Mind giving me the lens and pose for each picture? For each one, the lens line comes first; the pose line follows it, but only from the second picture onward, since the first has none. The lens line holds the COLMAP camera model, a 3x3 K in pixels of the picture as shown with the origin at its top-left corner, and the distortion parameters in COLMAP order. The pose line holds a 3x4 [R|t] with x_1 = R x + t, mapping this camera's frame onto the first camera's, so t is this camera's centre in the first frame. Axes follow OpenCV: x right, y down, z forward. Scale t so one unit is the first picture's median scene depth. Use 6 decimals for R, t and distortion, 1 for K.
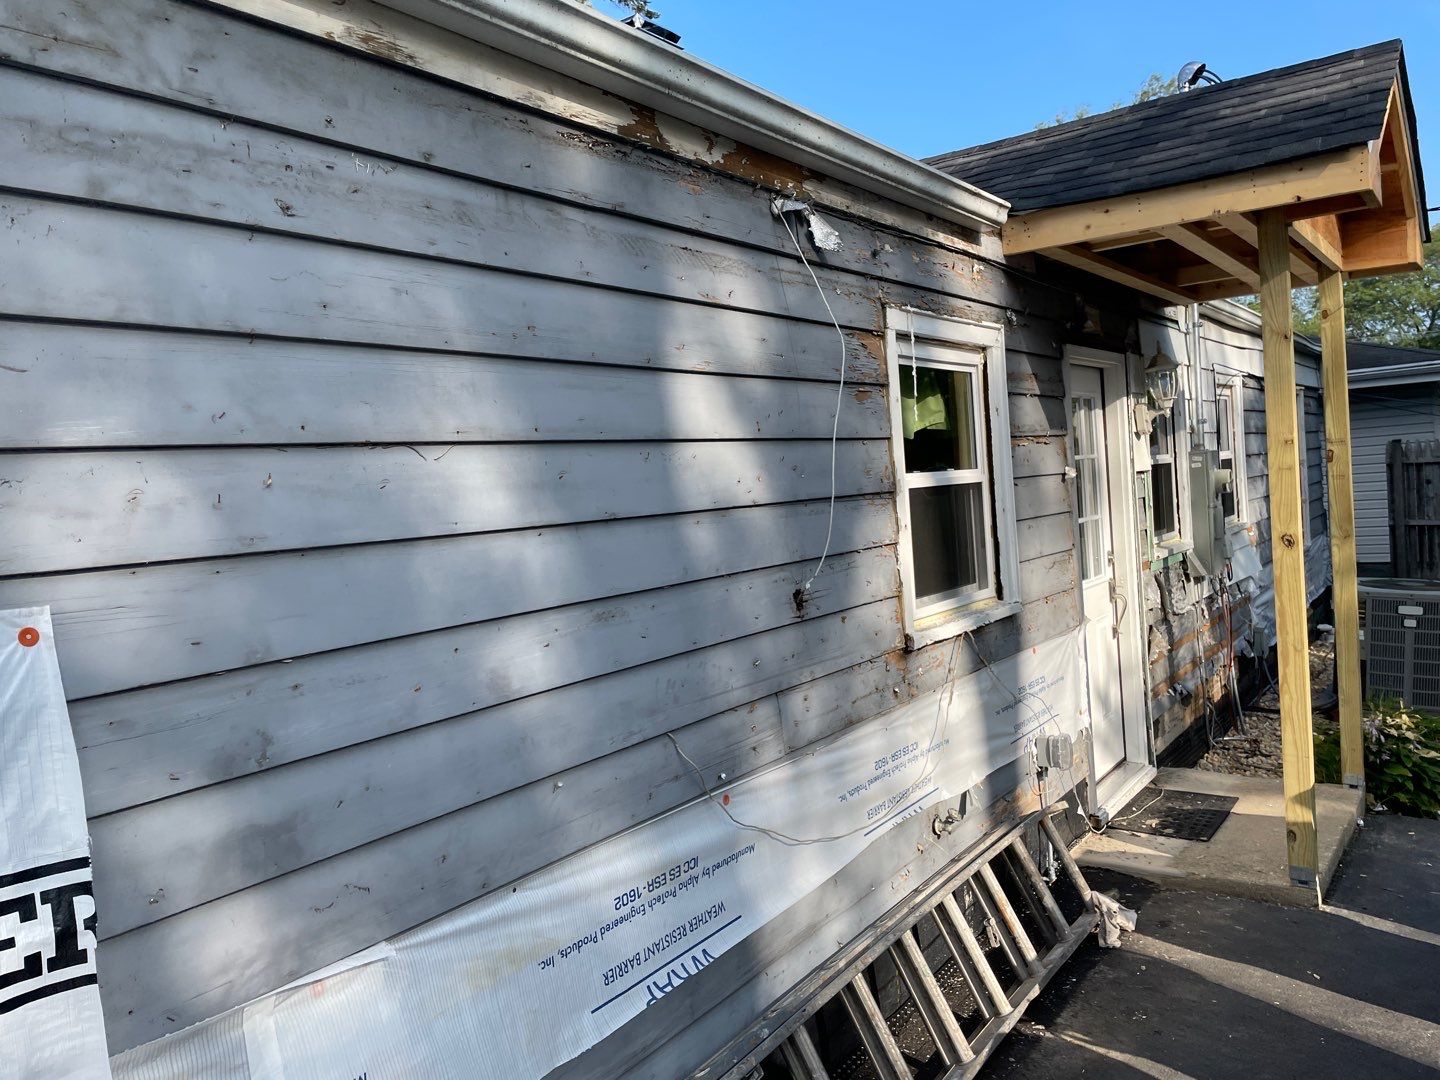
lens RADIAL K [[1091.9, 0, 736.3], [0, 1091.9, 537.0], [0, 0, 1]] dist [0.083788, -0.128894]
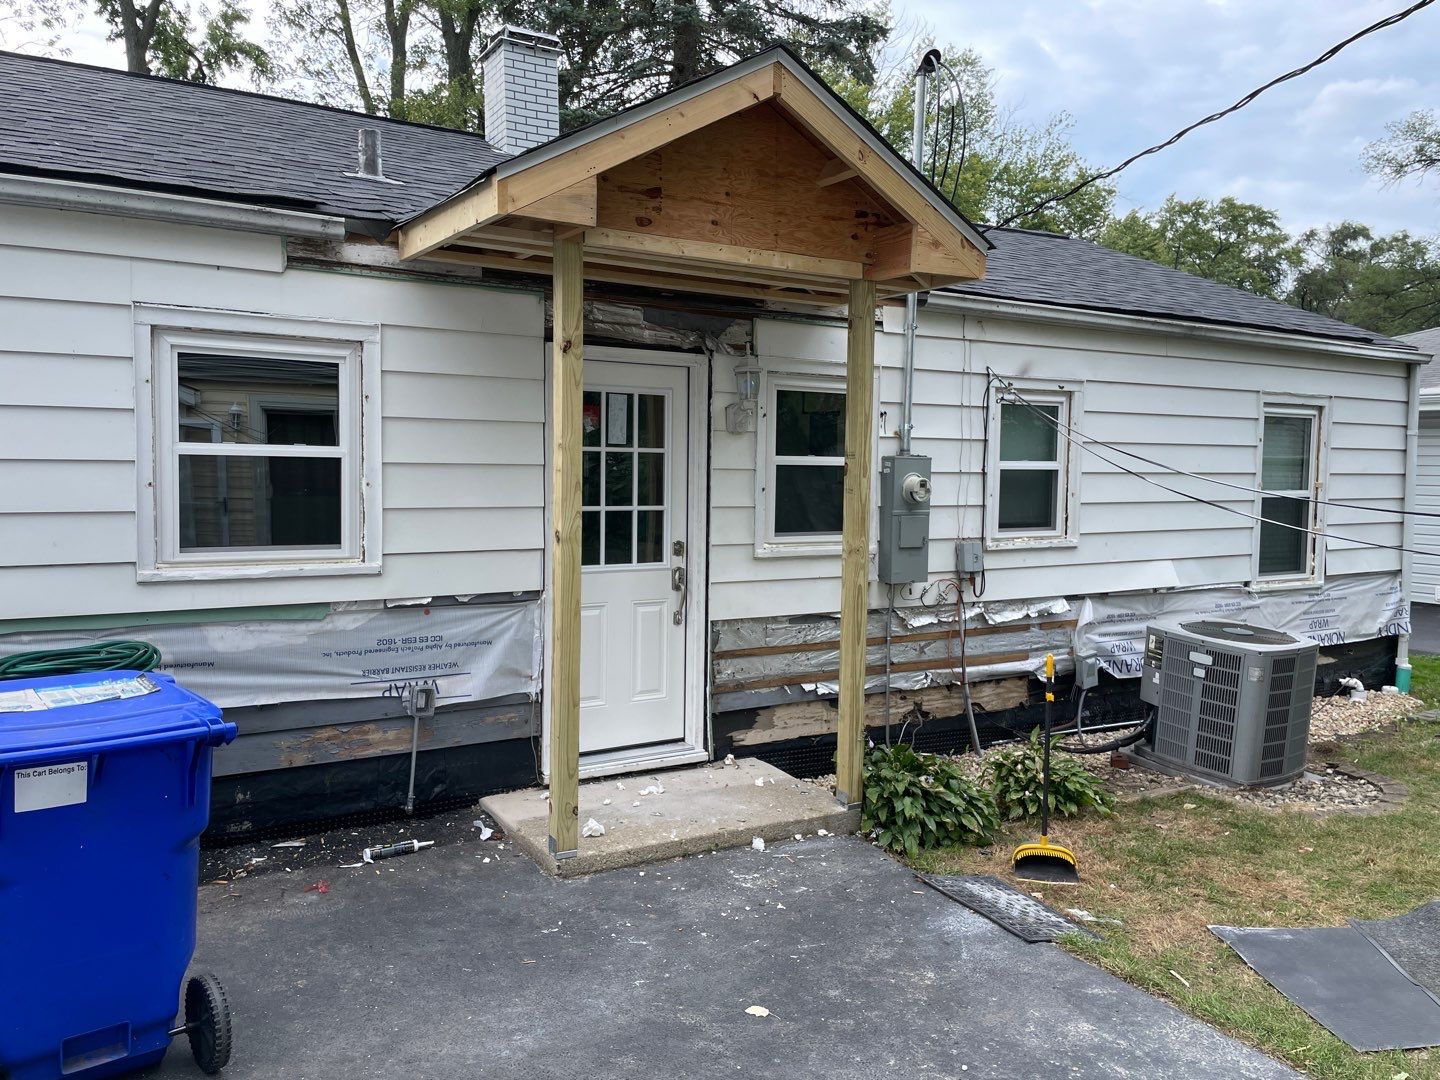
lens RADIAL K [[1091.9, 0, 736.3], [0, 1091.9, 537.0], [0, 0, 1]] dist [0.083788, -0.128894]
pose [[0.913390, 0.113405, -0.390971, 0.954154], [-0.100105, 0.993494, 0.054308, -0.063758], [0.394586, -0.010466, 0.918799, 0.072700]]
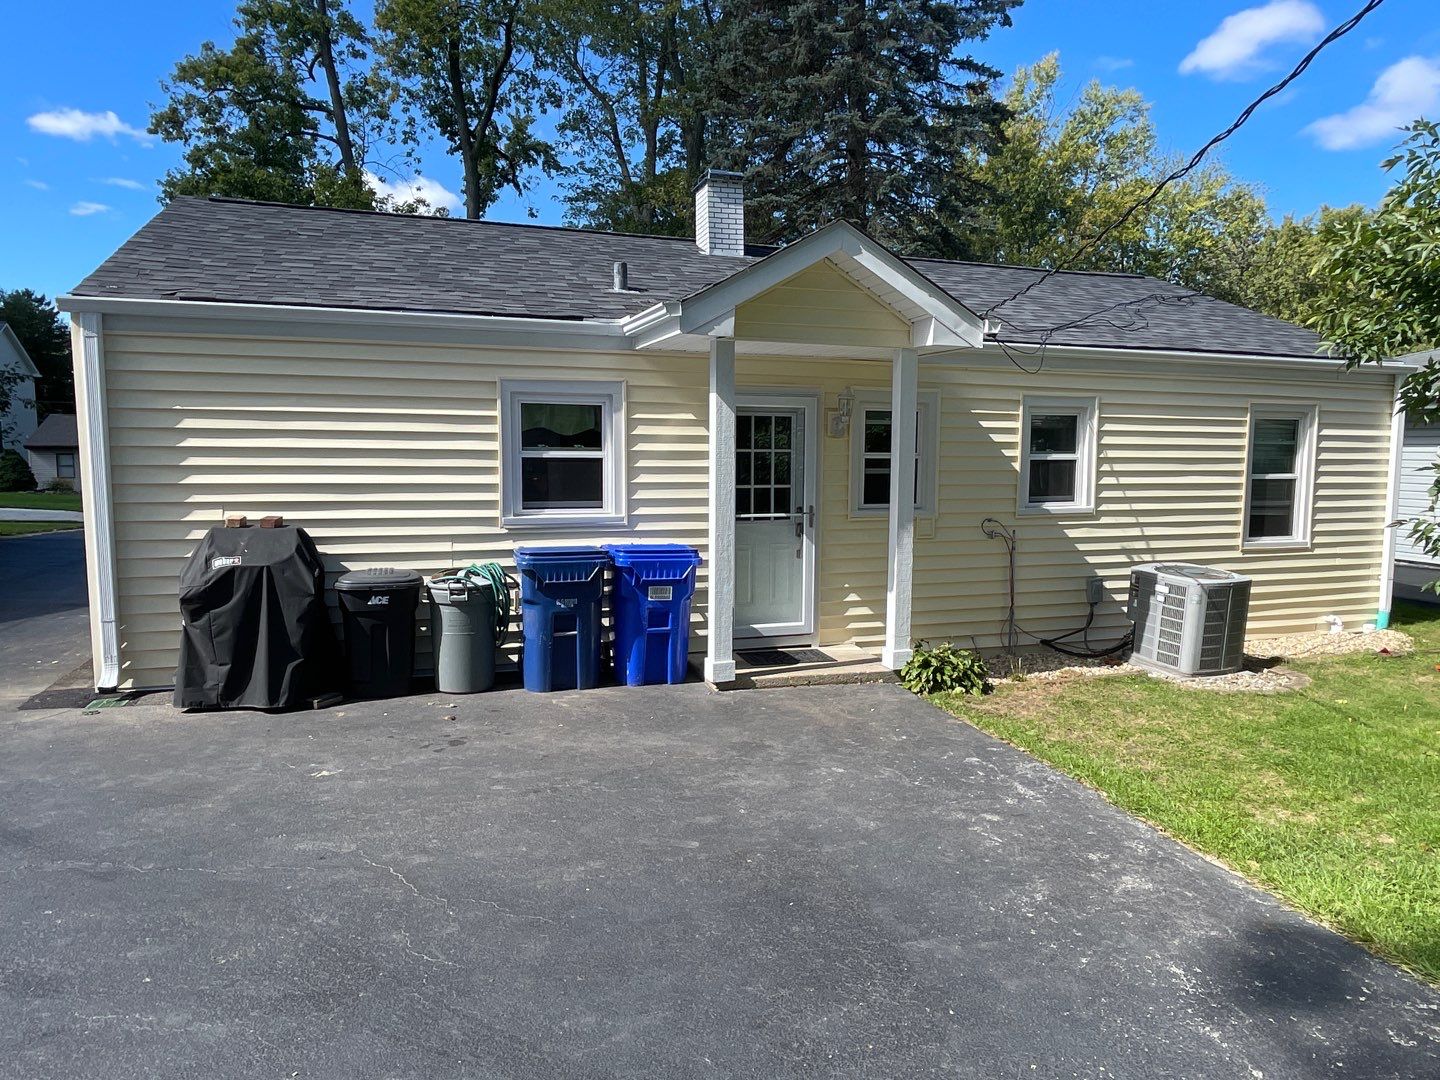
lens RADIAL K [[934.1, 0, 722.8], [0, 934.1, 538.7], [0, 0, 1]] dist [0.024912, -0.065503]
pose [[0.803494, 0.132421, -0.580398, 1.301153], [-0.090607, 0.990791, 0.100619, -0.086365], [0.588377, -0.028259, 0.808093, -0.285235]]
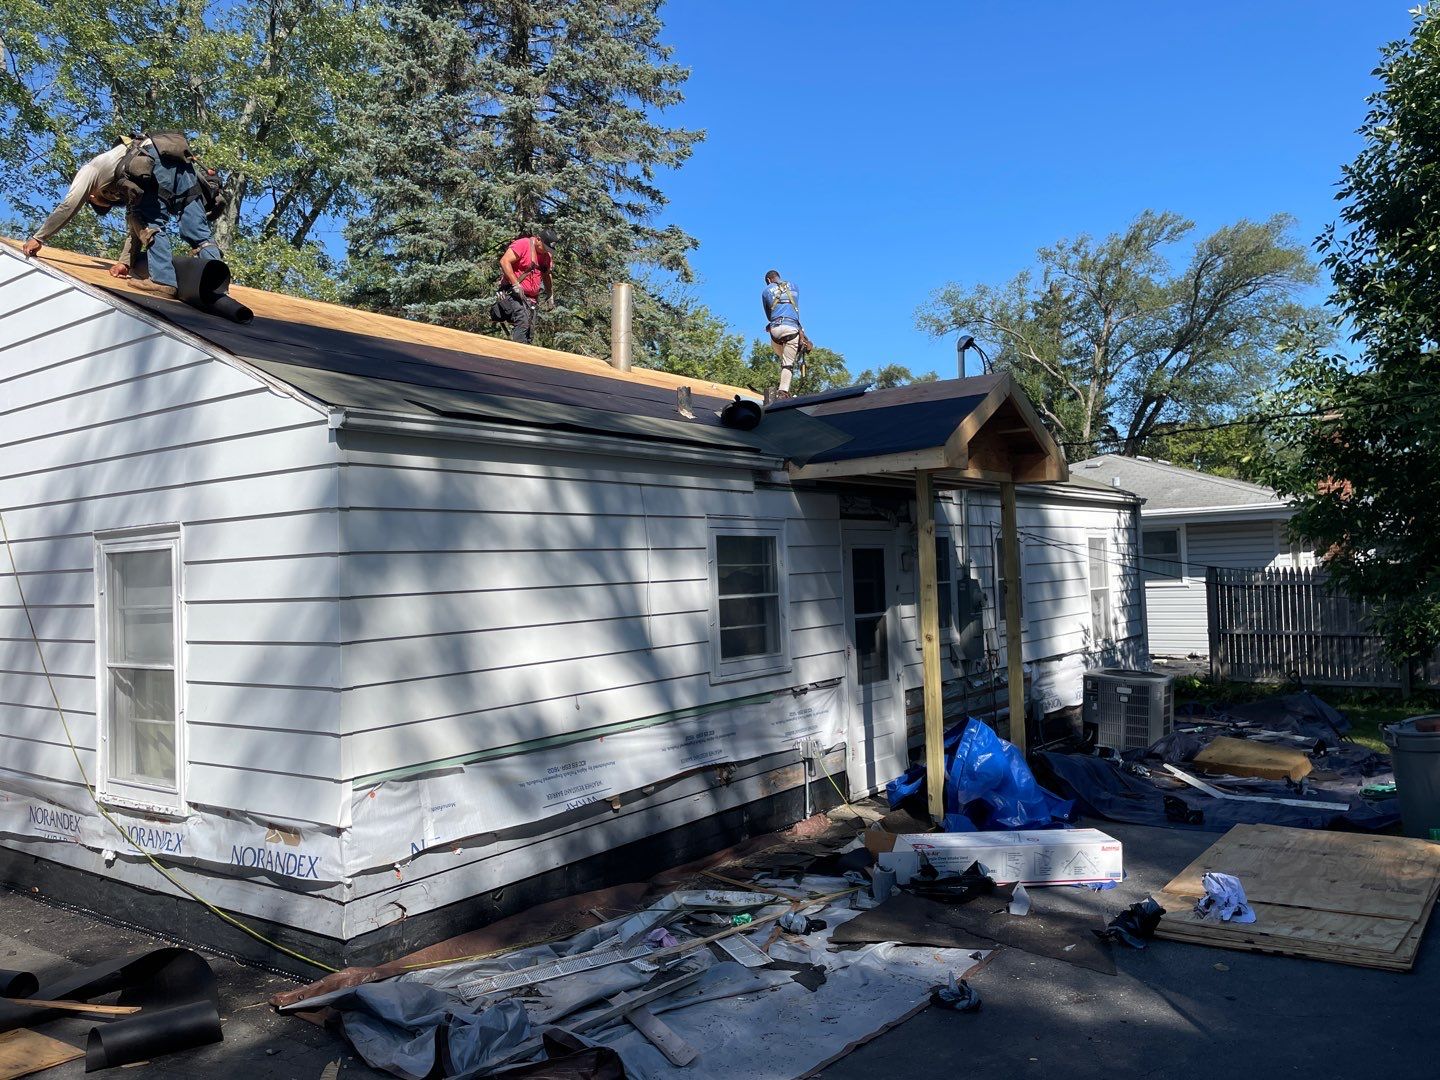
lens RADIAL K [[1104.8, 0, 747.9], [0, 1104.8, 536.0], [0, 0, 1]] dist [0.004515, 0.003829]
pose [[0.999225, 0.038557, -0.007911, 0.167703], [-0.039042, 0.996431, -0.074841, -0.015331], [0.004997, 0.075091, 0.997164, -0.798388]]
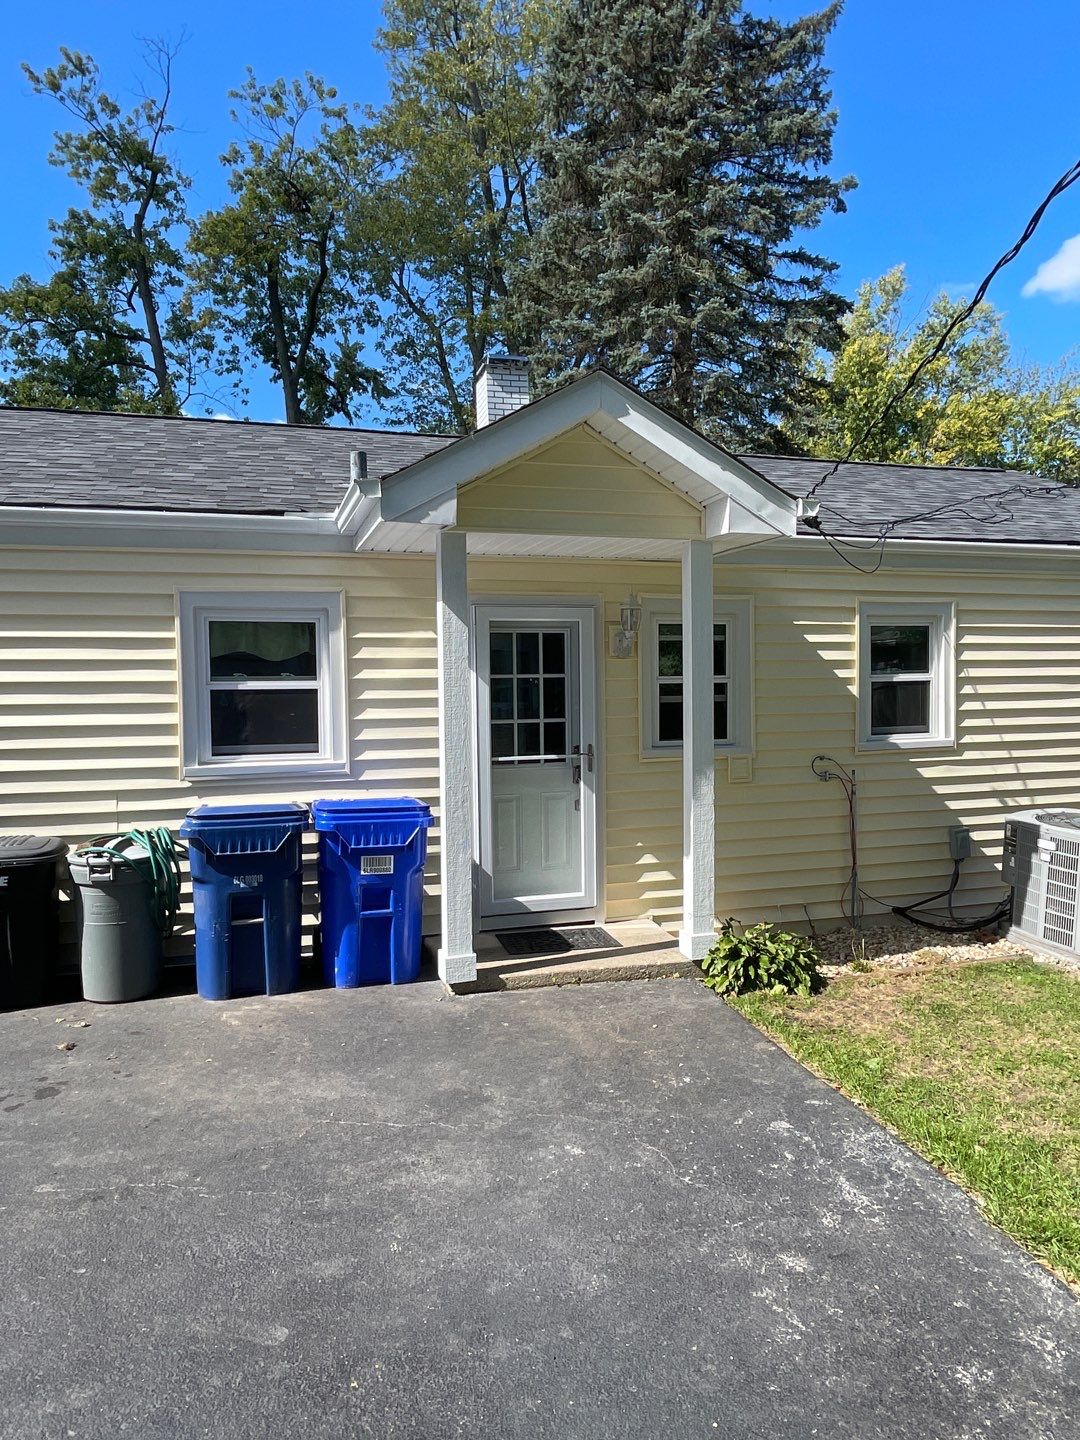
lens RADIAL K [[934.1, 0, 540.0], [0, 934.1, 720.0], [0, 0, 1]] dist [0.024912, -0.065503]
pose [[0.778835, 0.089613, -0.620794, 1.211570], [-0.071983, 0.995972, 0.053463, -0.091132], [0.623085, 0.003048, 0.782148, 0.087742]]
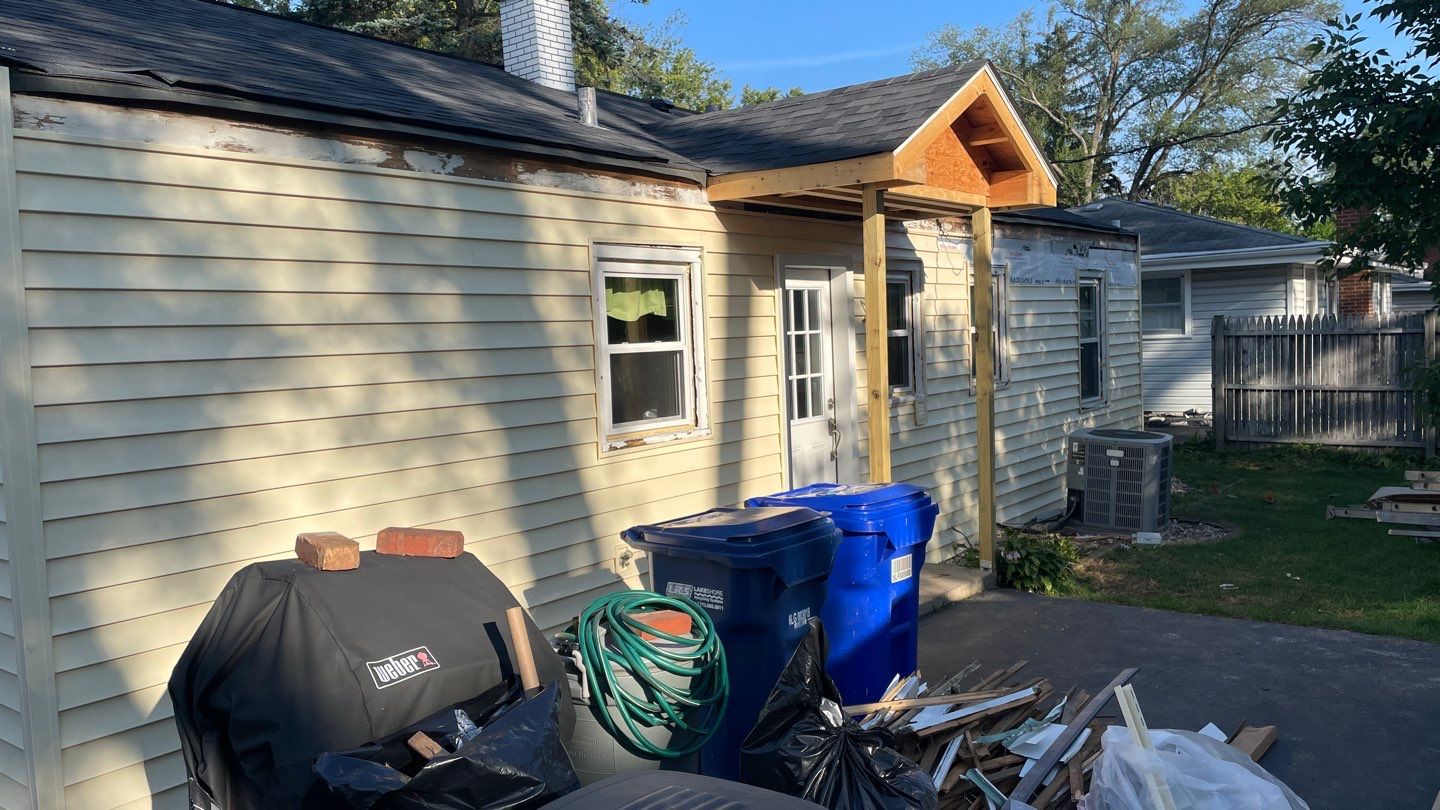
lens RADIAL K [[1096.3, 0, 720.0], [0, 1096.3, 405.0], [0, 0, 1]] dist [0.005692, -0.002103]
pose [[0.998941, 0.036125, -0.028504, 0.283533], [-0.035384, 0.999033, 0.026094, -0.012260], [0.029420, -0.025057, 0.999253, -0.479069]]
